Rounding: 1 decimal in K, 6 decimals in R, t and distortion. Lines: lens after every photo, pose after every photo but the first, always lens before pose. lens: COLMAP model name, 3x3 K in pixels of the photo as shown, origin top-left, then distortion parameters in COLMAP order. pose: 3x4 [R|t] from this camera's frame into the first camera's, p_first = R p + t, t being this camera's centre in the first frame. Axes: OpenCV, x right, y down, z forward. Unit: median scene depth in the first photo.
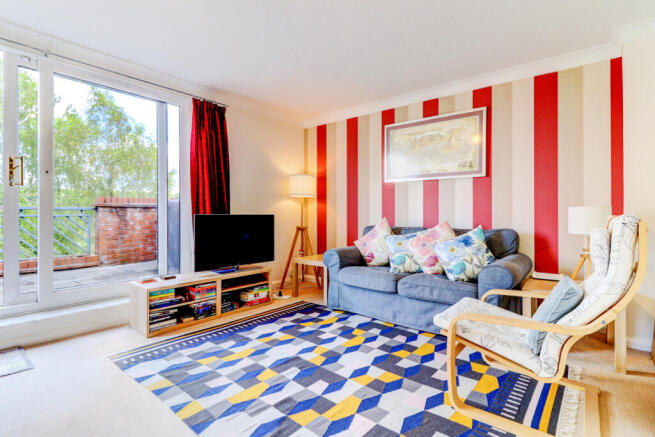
lens RADIAL K [[312.5, 0, 334.5], [0, 312.5, 215.2], [0, 0, 1]] dist [0.009202, -0.000948]
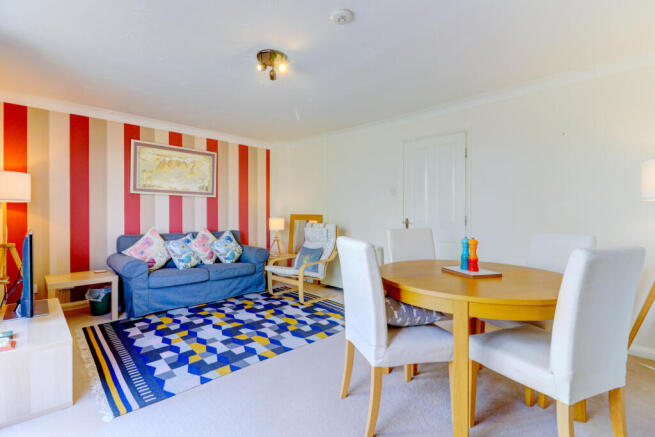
lens RADIAL K [[312.5, 0, 334.5], [0, 312.5, 215.2], [0, 0, 1]] dist [0.009202, -0.000948]
pose [[0.105896, -0.007118, 0.994352, -1.074007], [0.002904, 0.999972, 0.006849, -0.047732], [-0.994373, 0.002163, 0.105914, 0.269642]]
